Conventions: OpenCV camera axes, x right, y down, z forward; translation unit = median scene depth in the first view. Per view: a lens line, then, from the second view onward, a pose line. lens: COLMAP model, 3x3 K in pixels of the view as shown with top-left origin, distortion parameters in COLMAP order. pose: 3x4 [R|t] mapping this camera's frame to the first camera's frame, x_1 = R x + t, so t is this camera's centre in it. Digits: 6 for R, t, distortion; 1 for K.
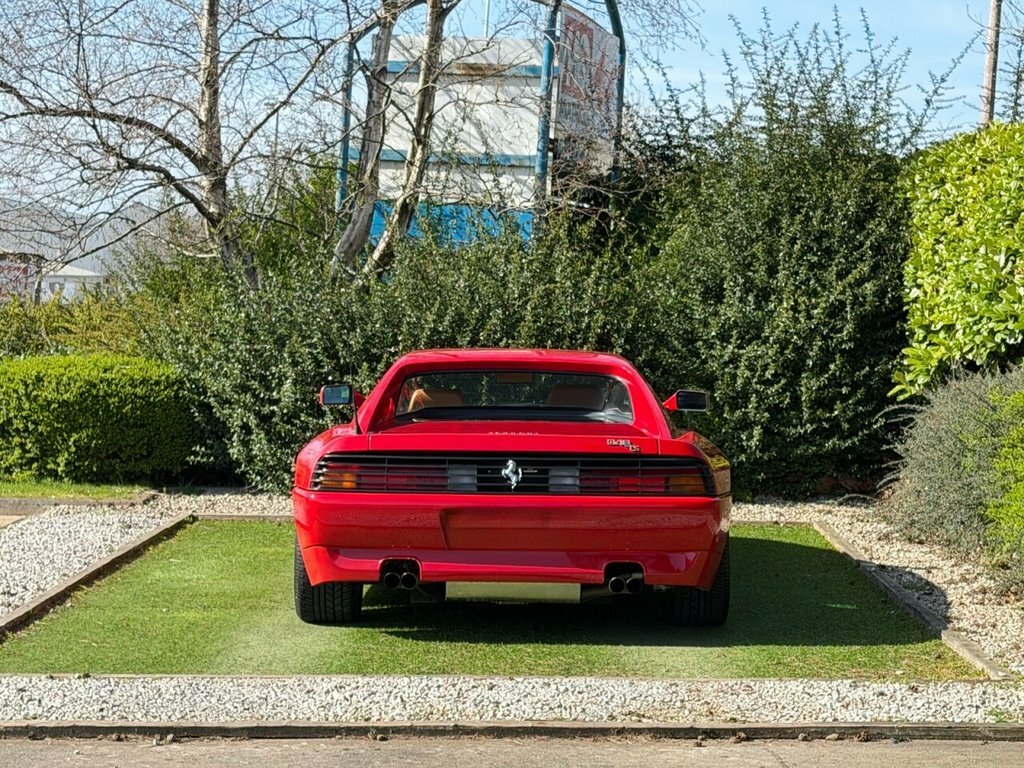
lens RADIAL K [[2257.3, 0, 511.1], [0, 2257.3, 379.5], [0, 0, 1]] dist [0.170424, 0.000000]
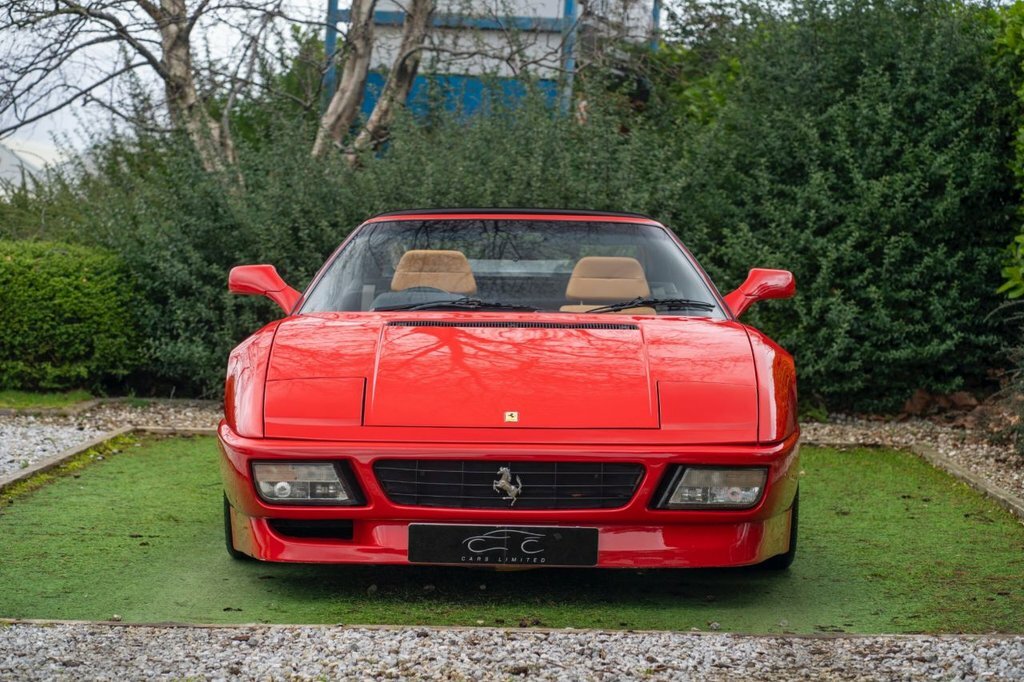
lens RADIAL K [[2418.6, 0, 497.1], [0, 2418.6, 339.2], [0, 0, 1]] dist [0.009987, 0.000000]
pose [[0.999906, 0.010413, -0.008886, -0.004884], [-0.010363, 0.999930, 0.005640, 0.024038], [0.008944, -0.005547, 0.999945, 0.152913]]
